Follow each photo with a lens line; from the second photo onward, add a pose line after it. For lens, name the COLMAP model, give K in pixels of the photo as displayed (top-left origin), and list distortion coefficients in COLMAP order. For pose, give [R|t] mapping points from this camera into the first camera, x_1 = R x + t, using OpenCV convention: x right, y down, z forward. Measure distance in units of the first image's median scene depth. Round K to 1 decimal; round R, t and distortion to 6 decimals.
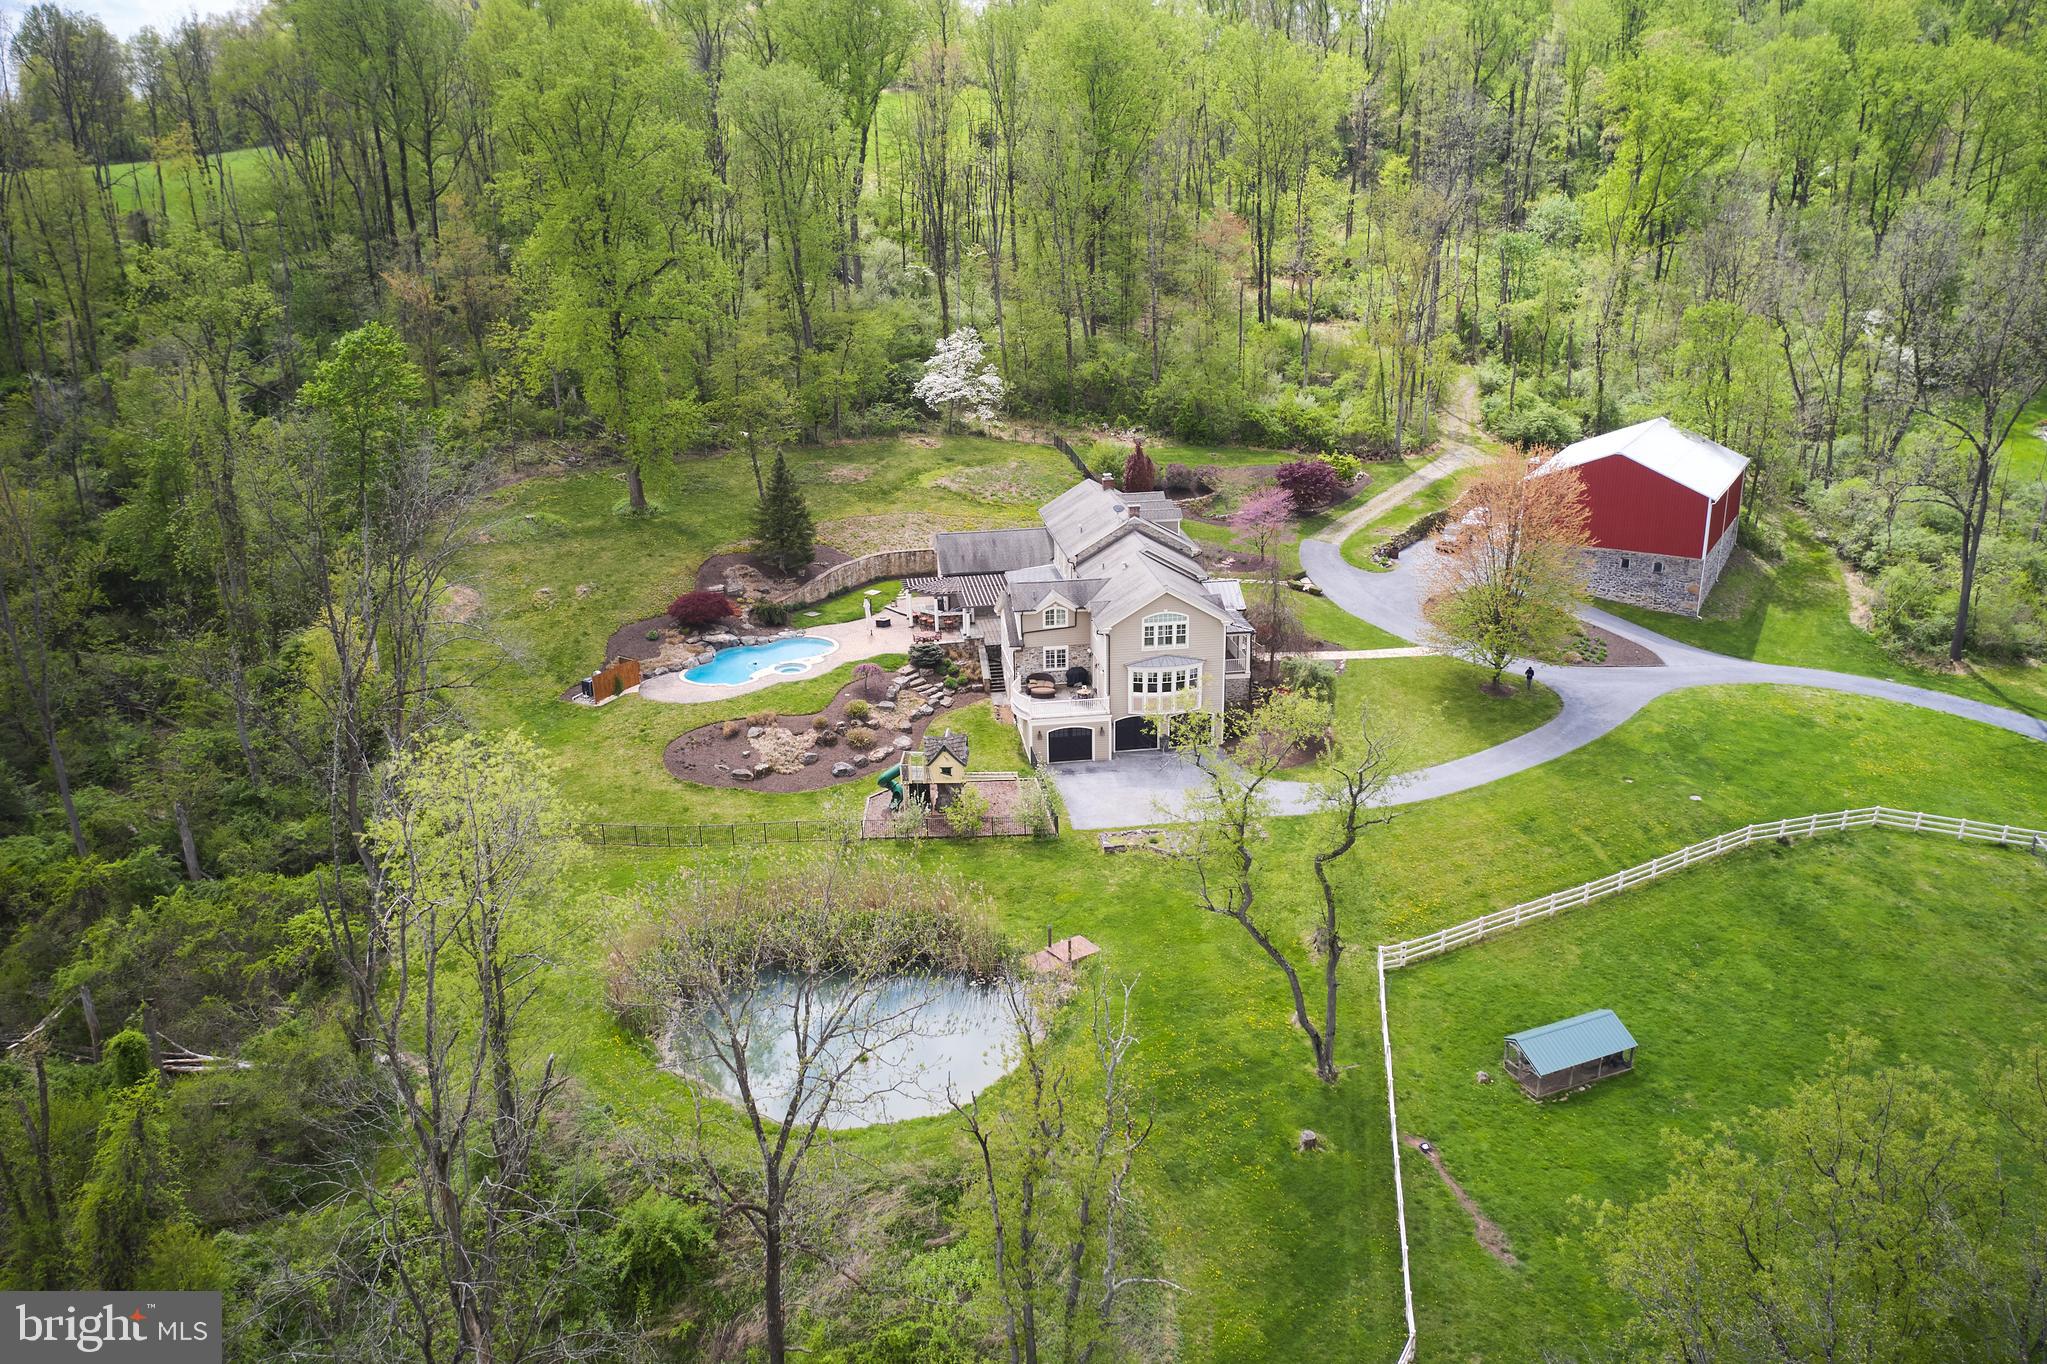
lens RADIAL K [[1595.8, 0, 1024.9], [0, 1595.8, 683.4], [0, 0, 1]] dist [-0.001741, -0.003050]
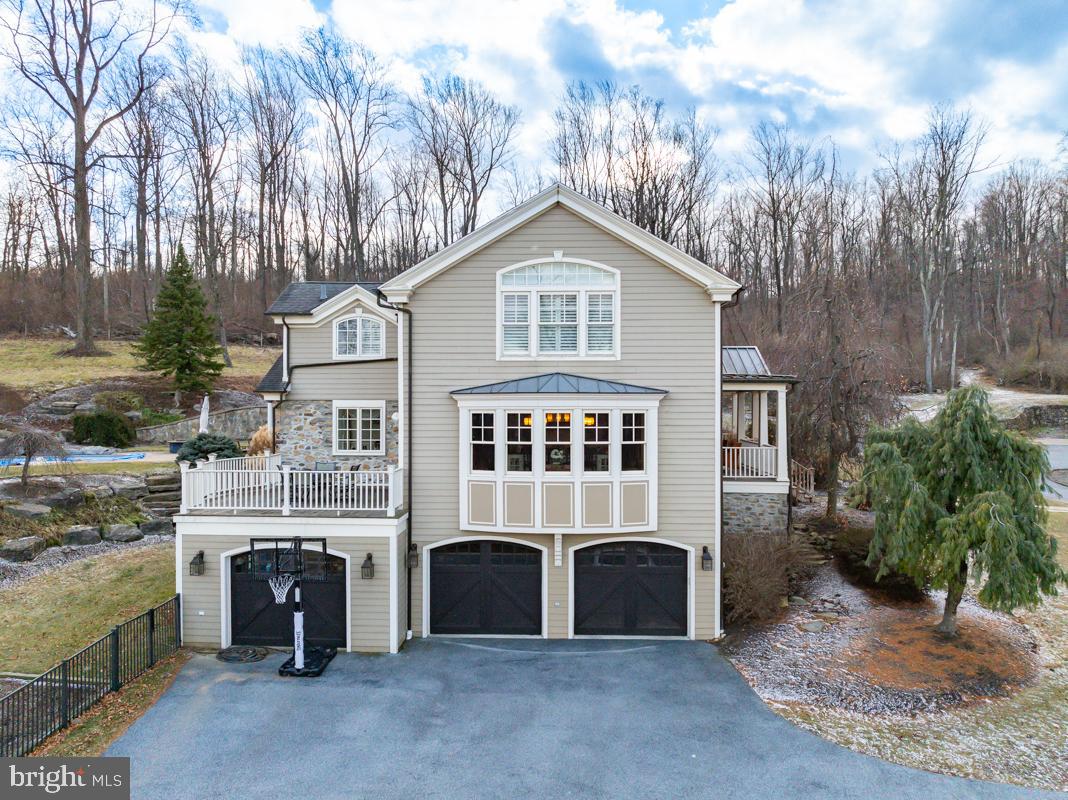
lens RADIAL K [[761.9, 0, 532.0], [0, 761.9, 400.4], [0, 0, 1]] dist [-0.000976, -0.000535]
pose [[0.985169, 0.020601, -0.170344, 0.112714], [-0.076029, 0.942399, -0.325736, 0.048254], [0.153822, 0.333856, 0.929989, 0.829121]]
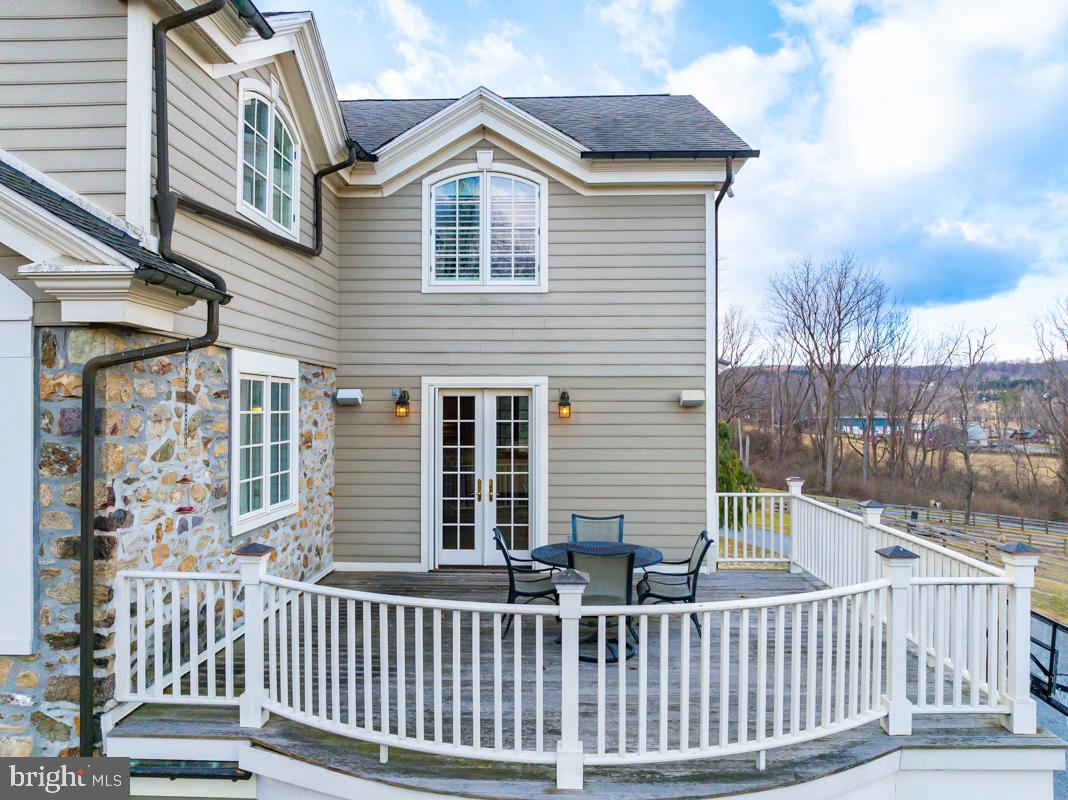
lens RADIAL K [[761.9, 0, 533.3], [0, 761.9, 402.6], [0, 0, 1]] dist [-0.000976, -0.000535]
pose [[0.152517, 0.018717, 0.988124, -0.053161], [0.315689, 0.946519, -0.066655, -0.006038], [-0.936525, 0.322106, 0.138452, 1.005340]]
